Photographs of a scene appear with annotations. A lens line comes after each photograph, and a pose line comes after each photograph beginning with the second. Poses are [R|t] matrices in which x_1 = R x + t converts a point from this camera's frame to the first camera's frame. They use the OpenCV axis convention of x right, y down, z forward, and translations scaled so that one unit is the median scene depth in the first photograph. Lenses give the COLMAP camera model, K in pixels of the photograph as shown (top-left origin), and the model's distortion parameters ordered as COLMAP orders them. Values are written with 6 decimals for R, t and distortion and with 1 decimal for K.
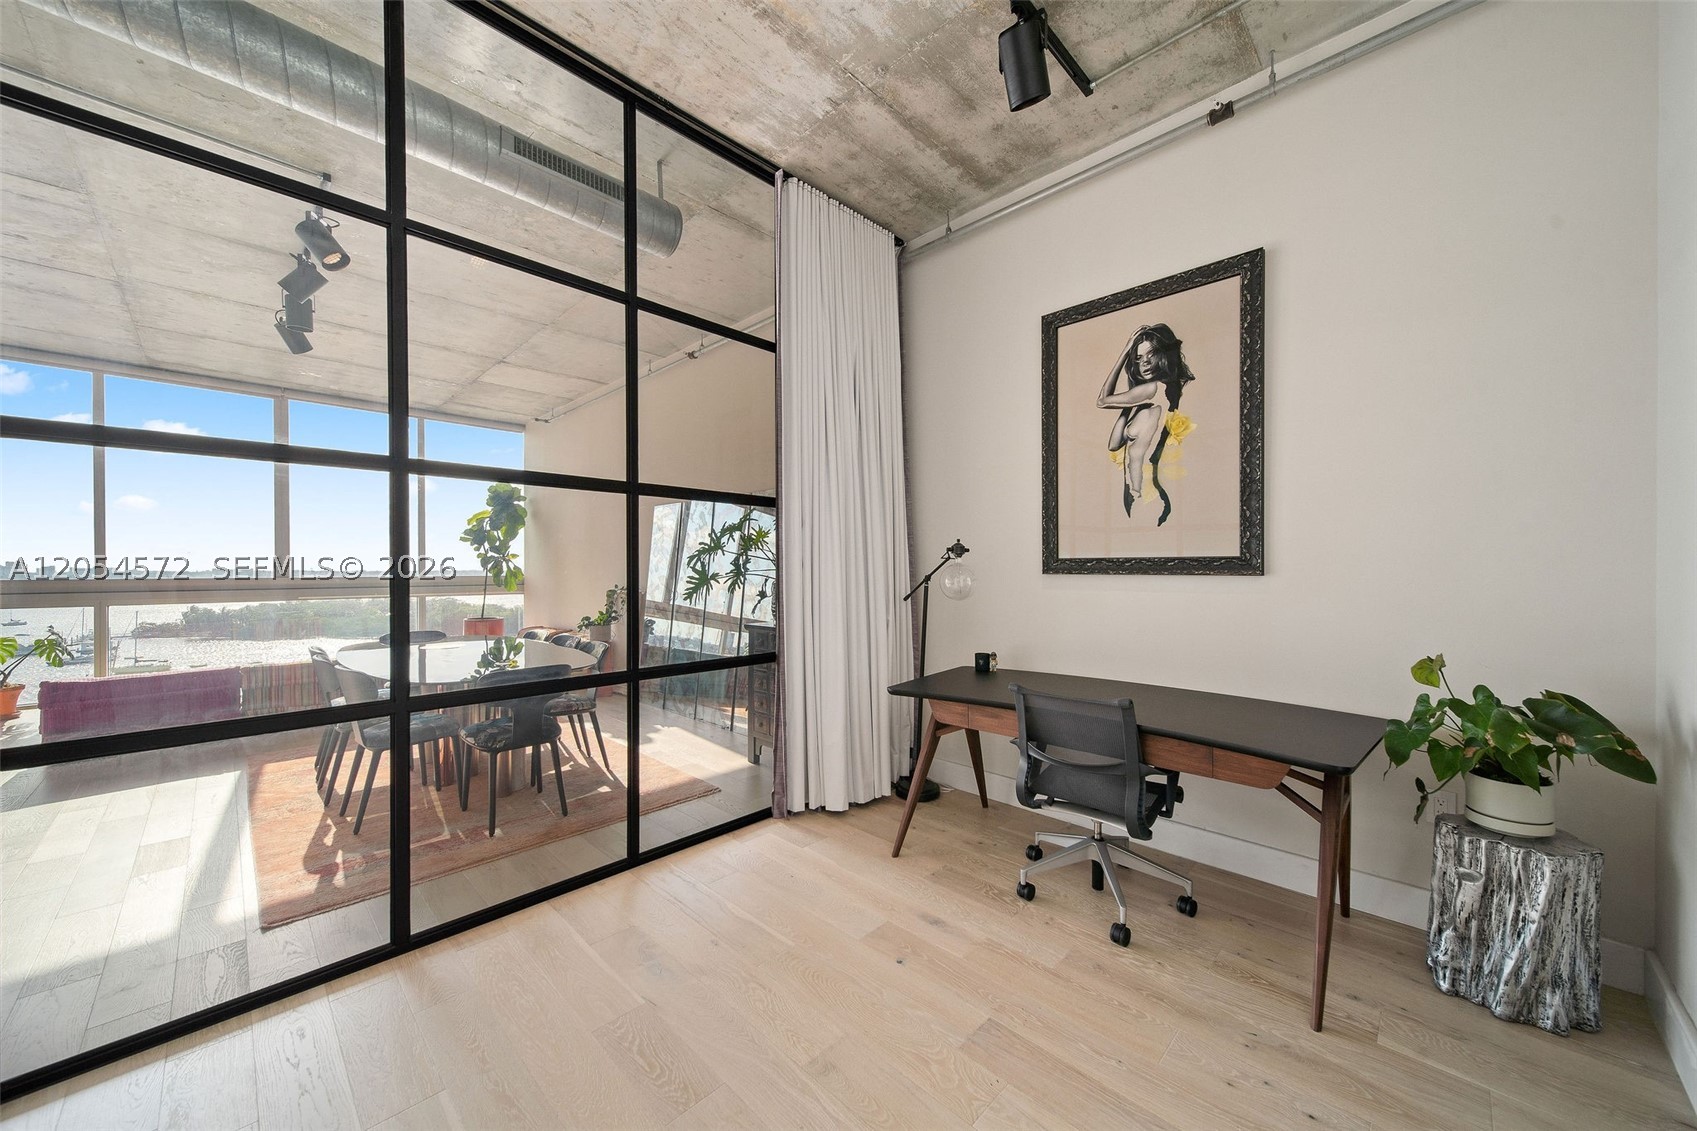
lens RADIAL K [[611.9, 0, 843.1], [0, 611.9, 573.2], [0, 0, 1]] dist [0.002595, -0.000004]
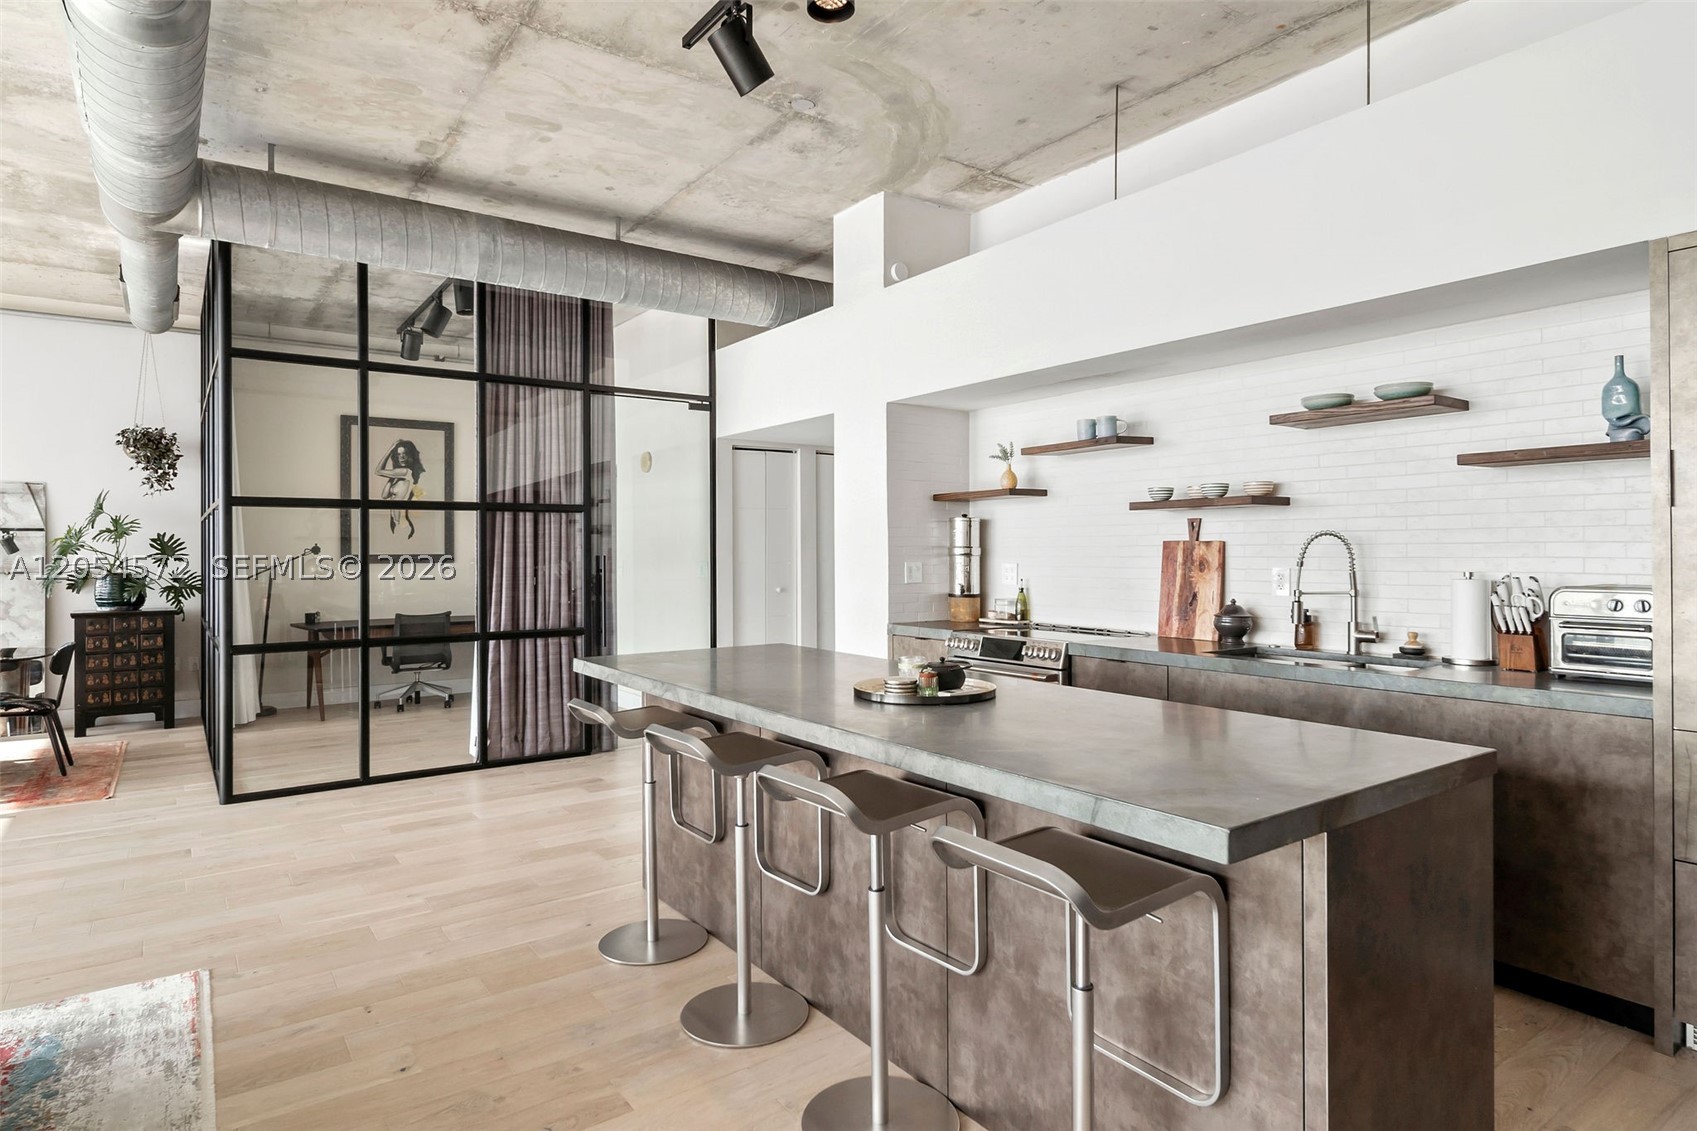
lens RADIAL K [[944.2, 0, 845.3], [0, 944.2, 546.8], [0, 0, 1]] dist [0.003479, -0.000785]
pose [[0.178149, 0.008238, 0.983969, -2.257626], [0.014708, 0.999831, -0.011034, 0.003543], [-0.983894, 0.016438, 0.177998, -0.960847]]
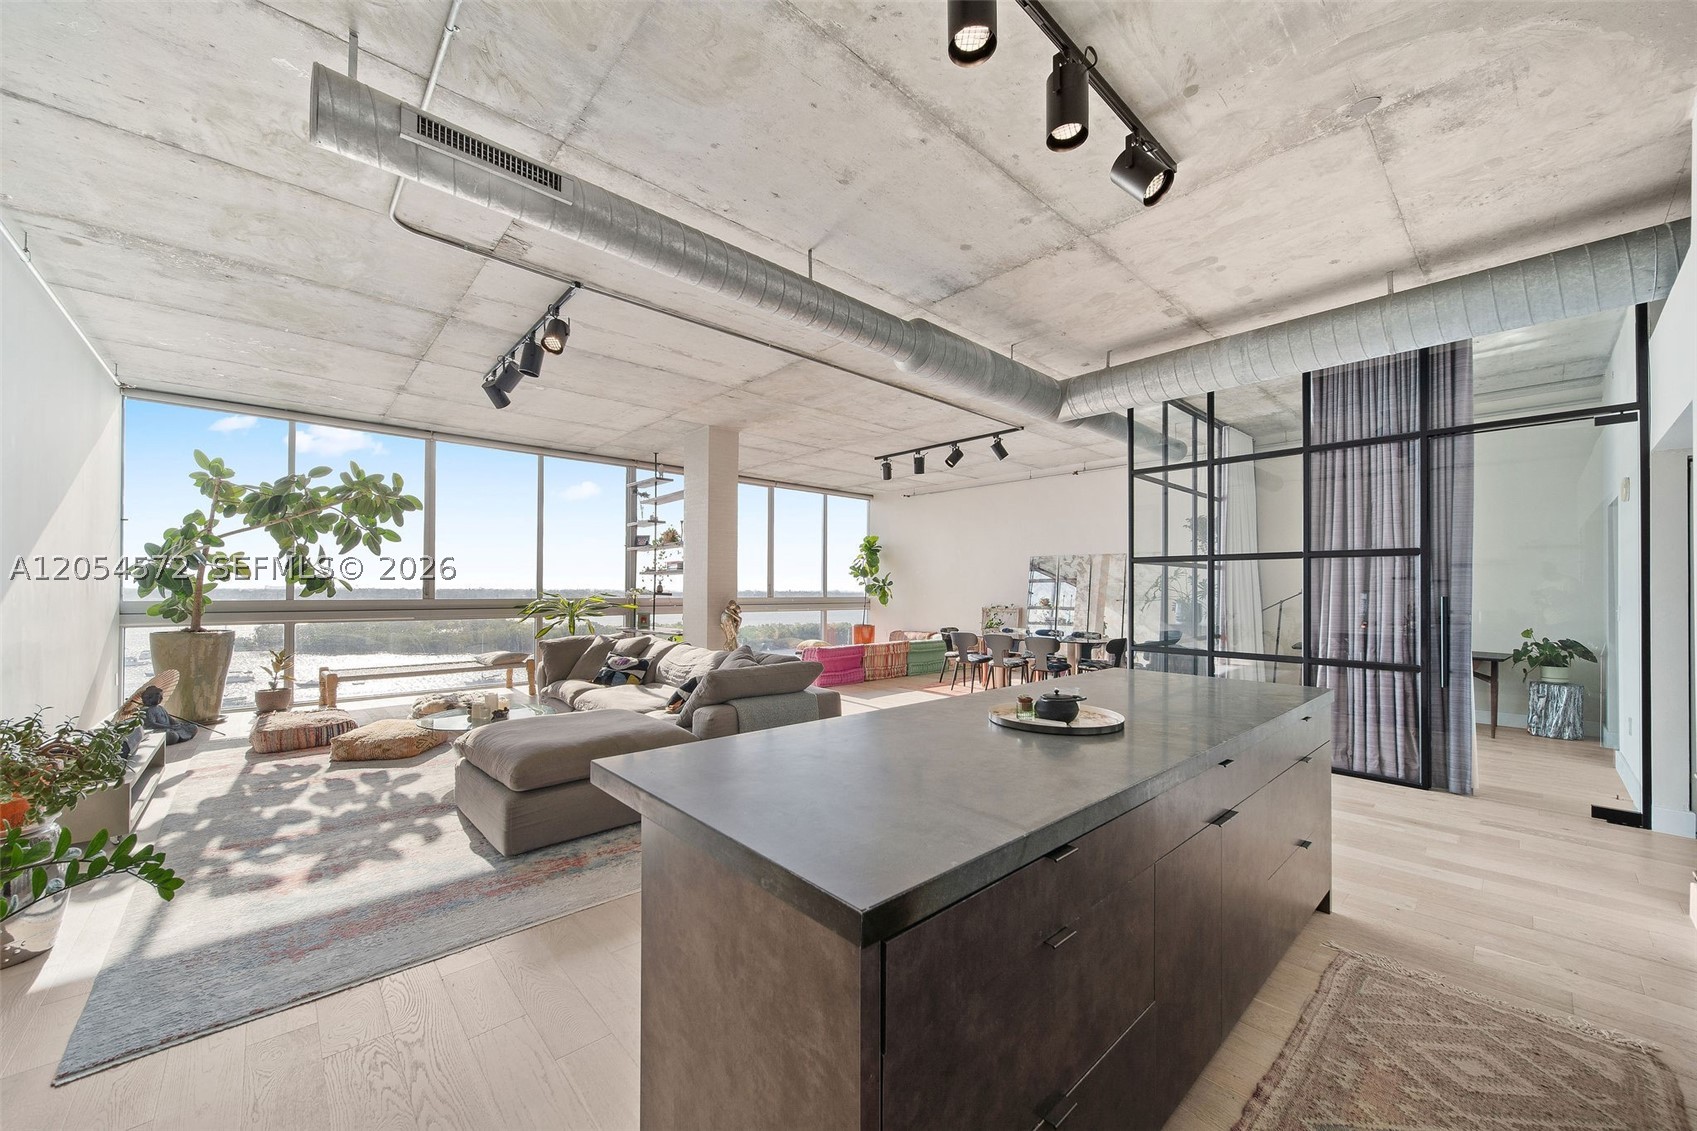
lens RADIAL K [[629.0, 0, 842.1], [0, 629.0, 583.8], [0, 0, 1]] dist [0.000253, -0.000233]
pose [[0.998045, 0.008302, -0.061953, -1.516079], [-0.009481, 0.999779, -0.018760, 0.002316], [0.061784, 0.019310, 0.997903, -1.571404]]
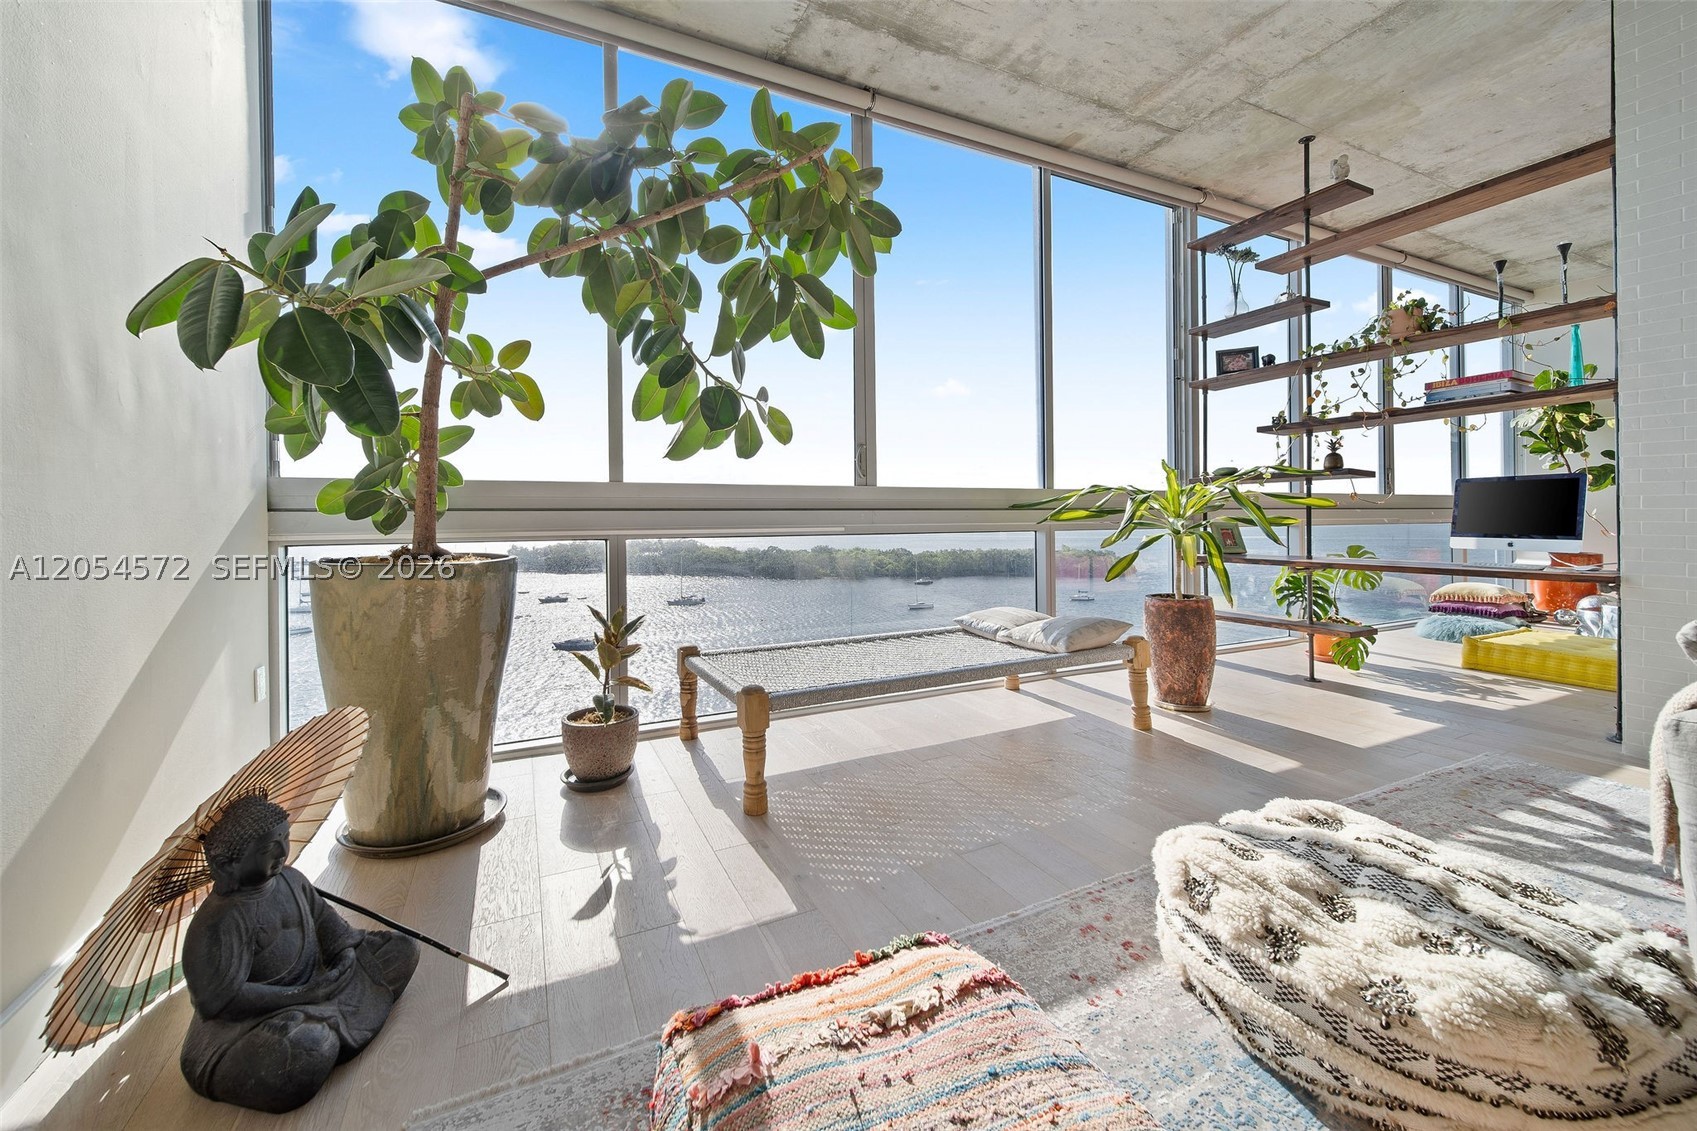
lens RADIAL K [[622.6, 0, 797.5], [0, 622.6, 518.4], [0, 0, 1]] dist [-0.001708, -0.000184]
pose [[0.928642, 0.000864, -0.370976, -3.181922], [-0.002886, 0.999984, -0.004895, 0.100341], [0.370966, 0.005616, 0.928630, -0.067752]]
